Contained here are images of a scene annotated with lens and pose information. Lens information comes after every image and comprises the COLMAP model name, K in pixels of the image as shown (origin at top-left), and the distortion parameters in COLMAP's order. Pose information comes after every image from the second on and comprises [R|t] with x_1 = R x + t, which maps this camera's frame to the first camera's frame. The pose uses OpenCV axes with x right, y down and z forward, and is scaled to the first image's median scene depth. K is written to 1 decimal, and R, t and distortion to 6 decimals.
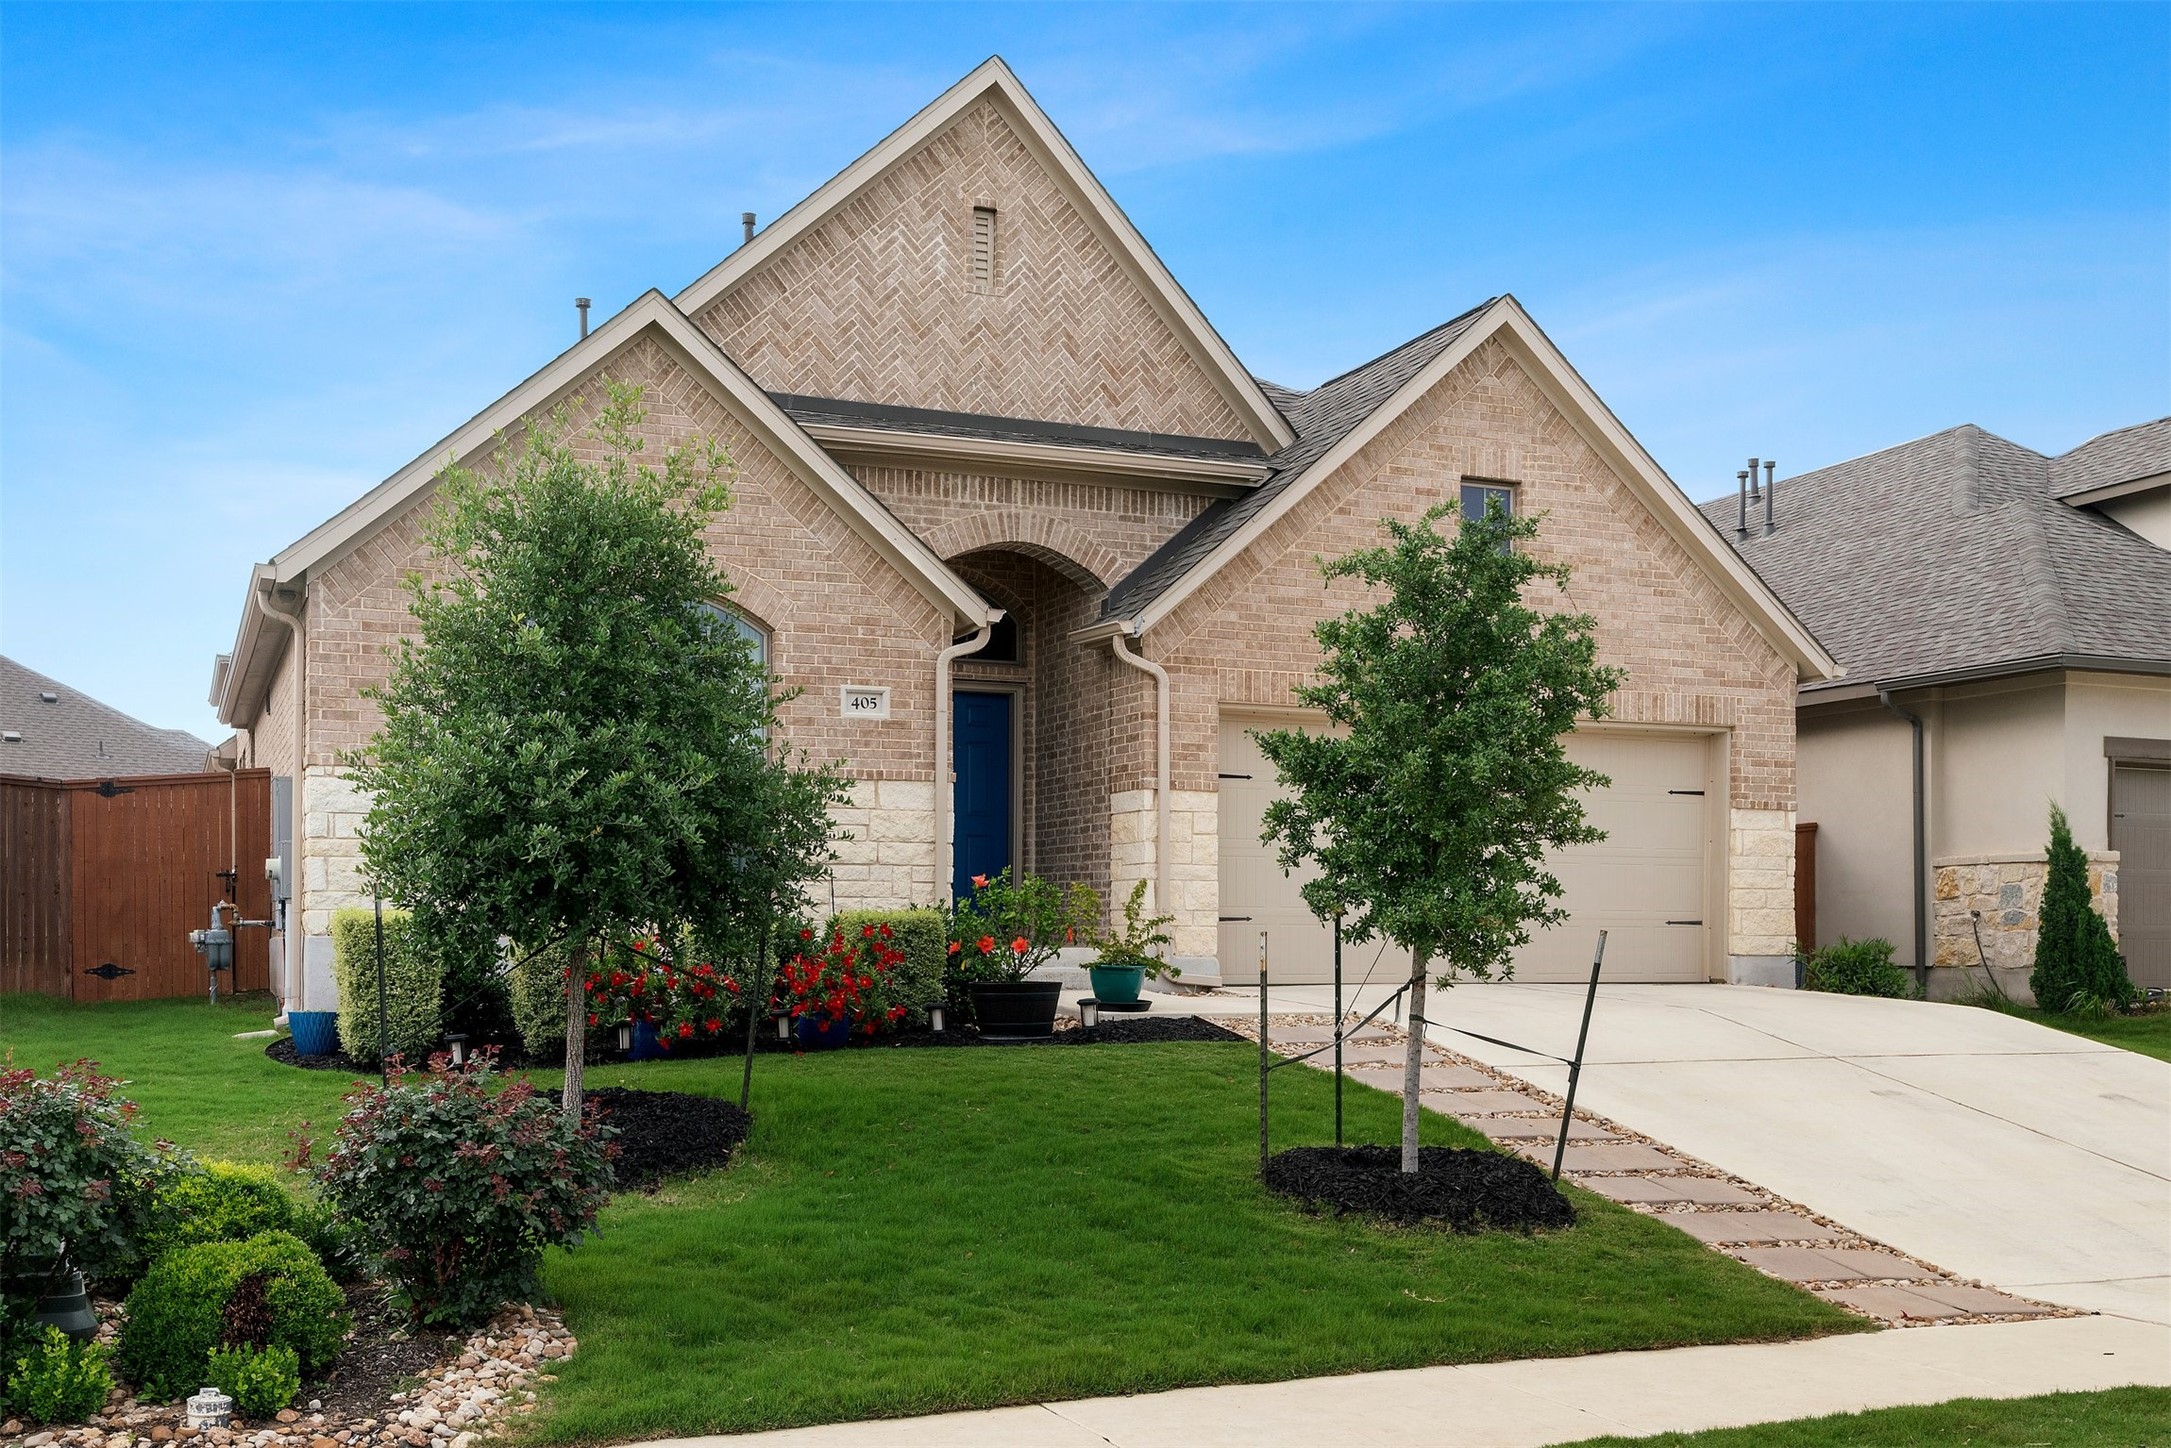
lens RADIAL K [[1723.5, 0, 1084.3], [0, 1723.5, 789.8], [0, 0, 1]] dist [0.002669, 0.003739]
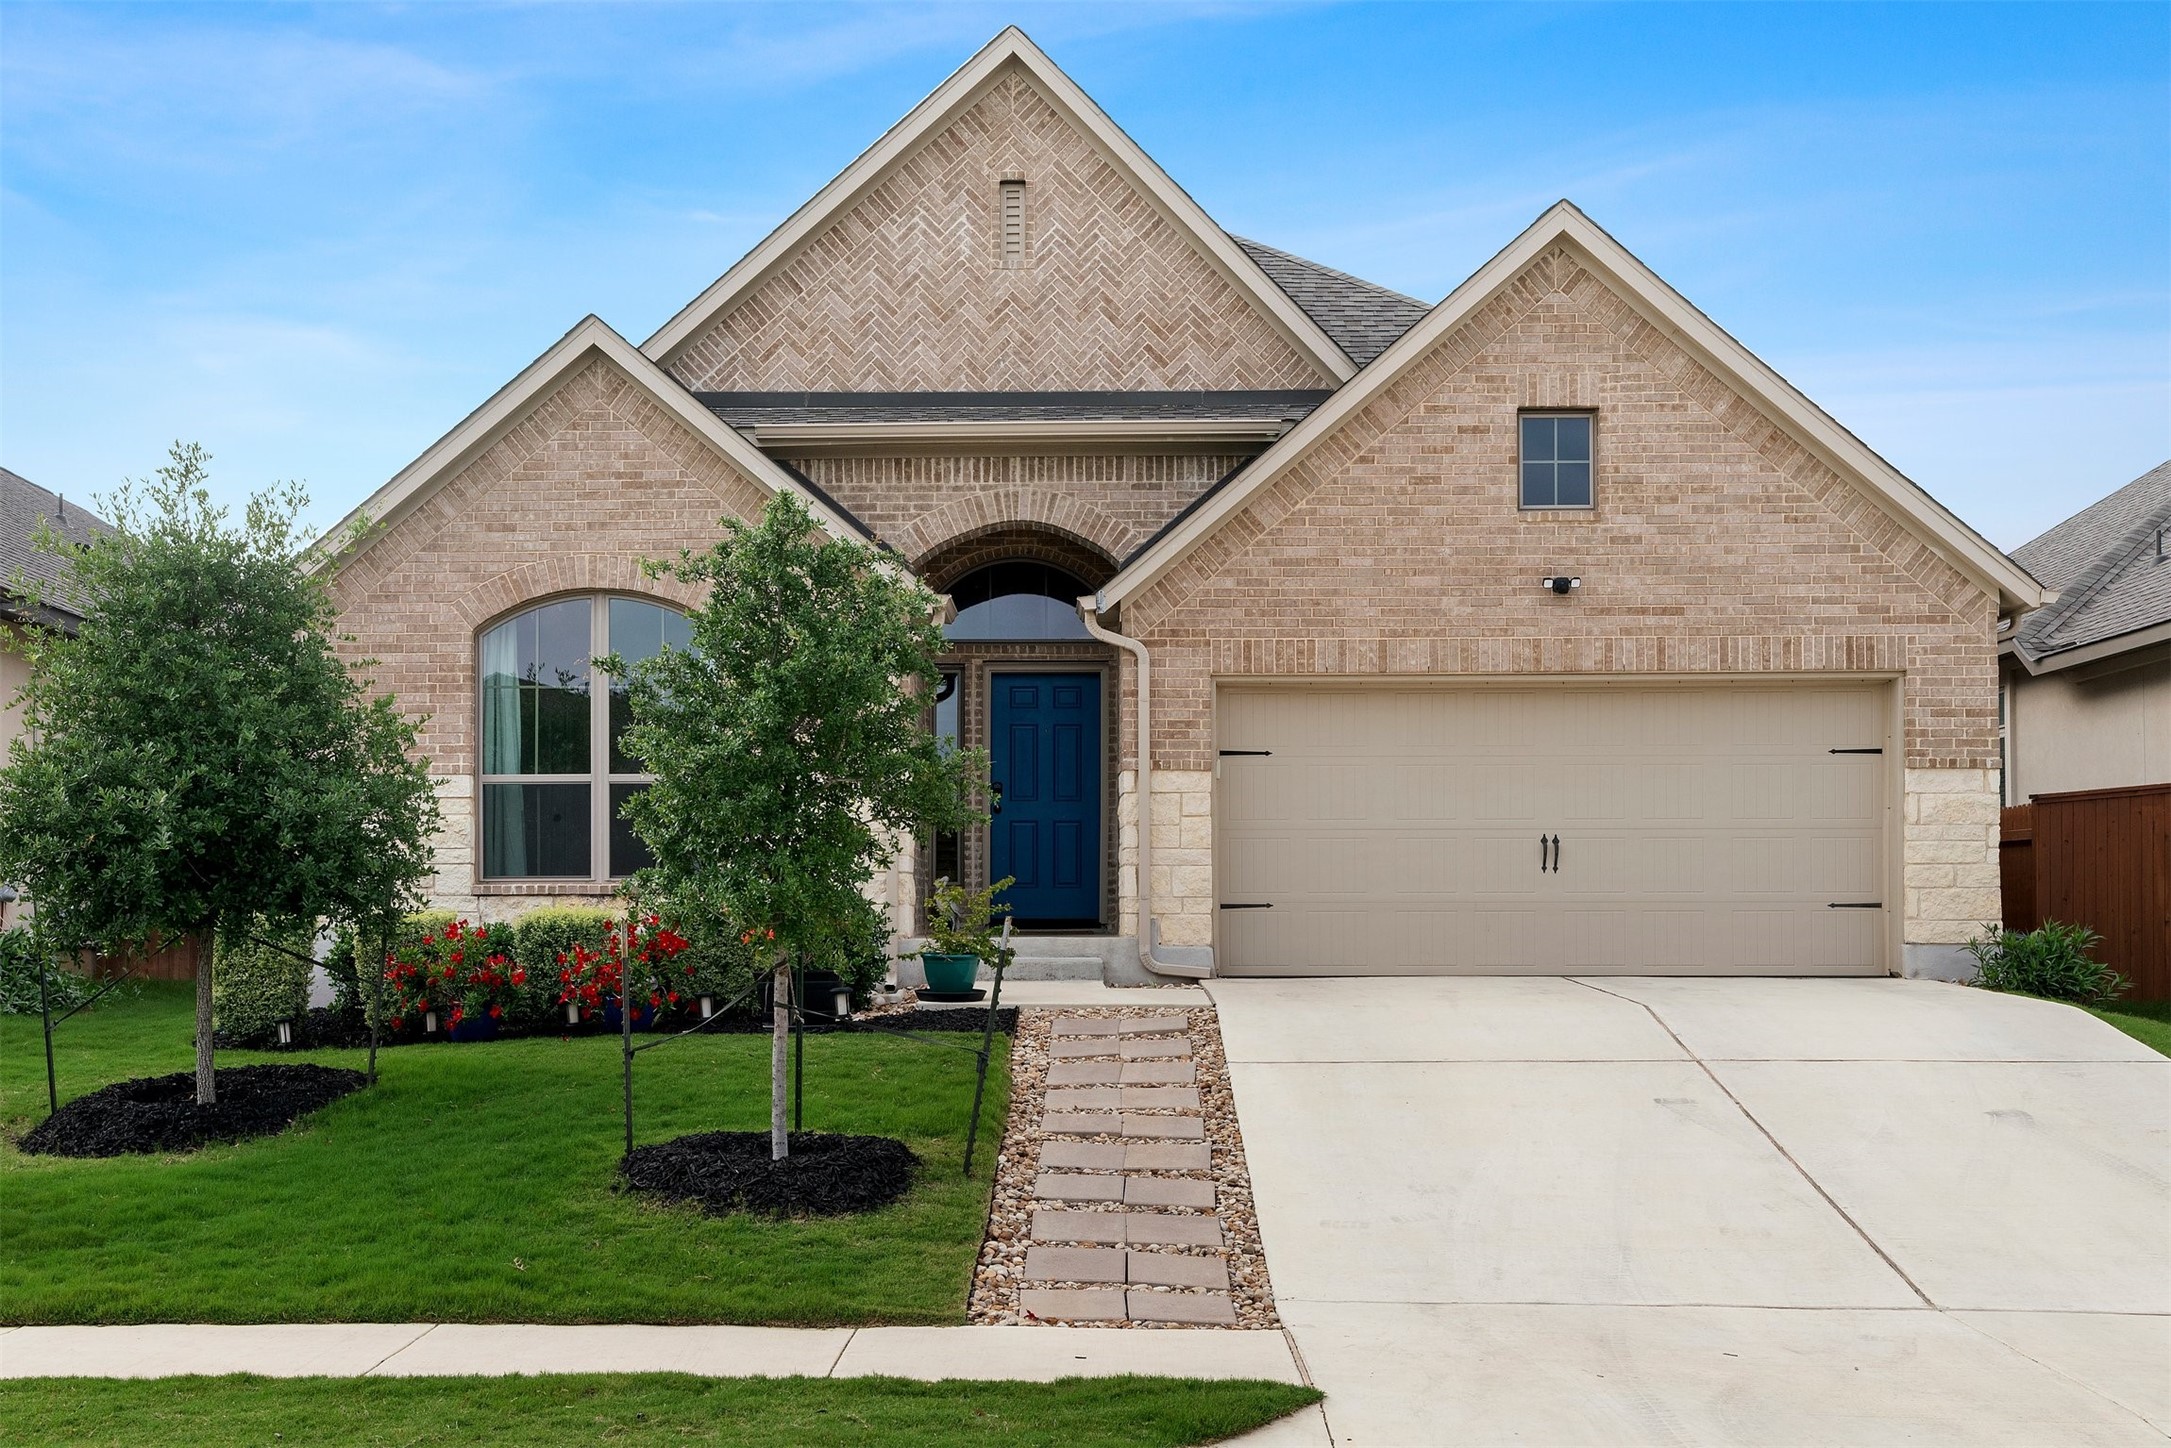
lens RADIAL K [[1885.3, 0, 1085.5], [0, 1885.3, 724.0], [0, 0, 1]] dist [0.007006, -0.001222]
pose [[0.947419, -0.039754, -0.317517, 0.316698], [0.032576, 0.999080, -0.027886, 0.002050], [0.318334, 0.016077, 0.947842, 0.002706]]
